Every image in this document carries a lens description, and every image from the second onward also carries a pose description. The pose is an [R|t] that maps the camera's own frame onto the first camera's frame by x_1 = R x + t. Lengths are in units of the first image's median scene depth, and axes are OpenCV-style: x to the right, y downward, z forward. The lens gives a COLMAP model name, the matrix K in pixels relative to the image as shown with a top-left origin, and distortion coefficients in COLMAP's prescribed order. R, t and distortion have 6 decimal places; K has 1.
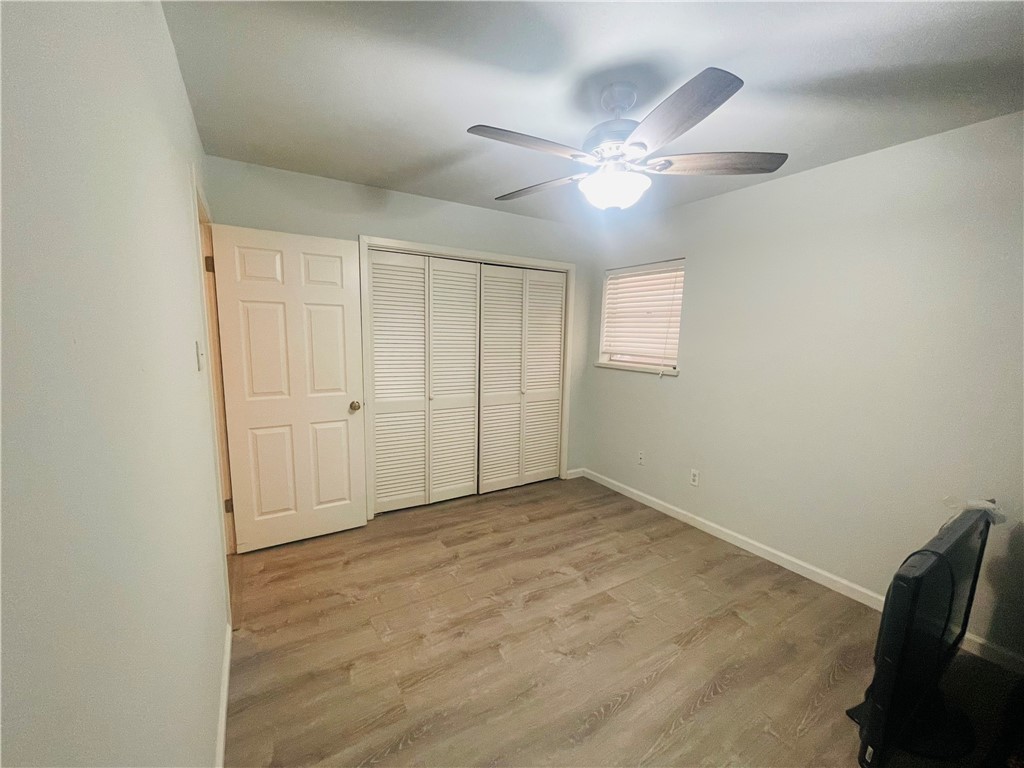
lens RADIAL K [[416.0, 0, 509.8], [0, 416.0, 390.8], [0, 0, 1]] dist [0.001096, -0.000035]
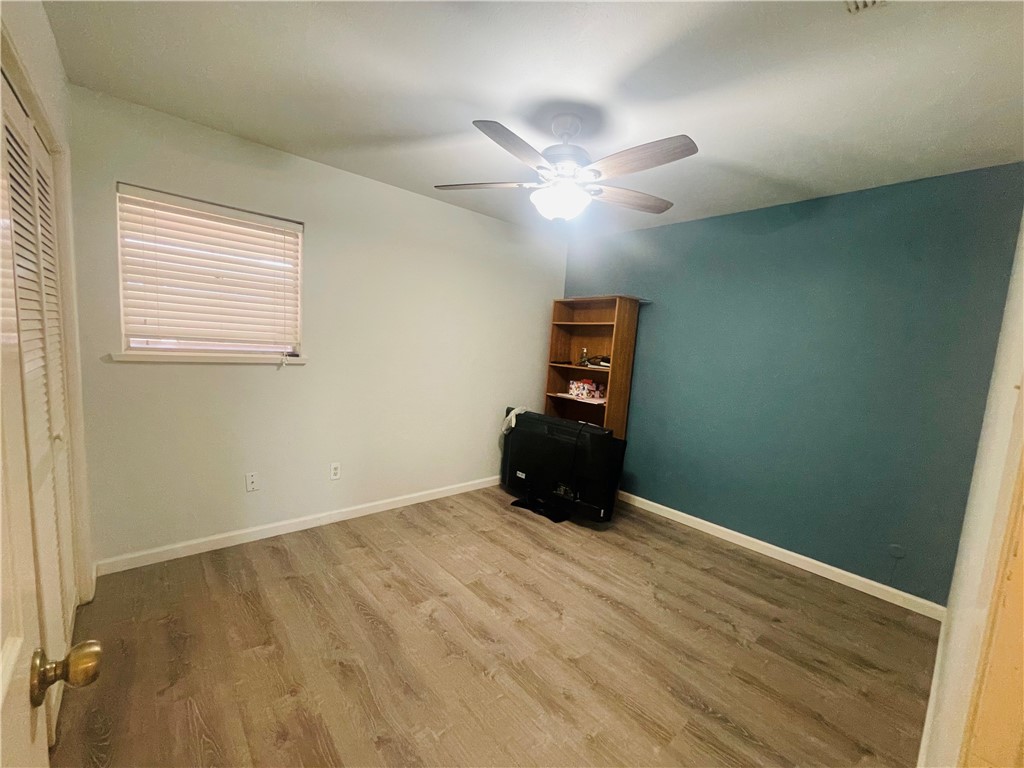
lens RADIAL K [[416.0, 0, 509.8], [0, 416.0, 390.8], [0, 0, 1]] dist [0.001096, -0.000035]
pose [[-0.159294, -0.145849, 0.976398, -0.695052], [0.075711, 0.984309, 0.159383, -0.122052], [-0.984324, 0.099313, -0.145752, 1.008791]]
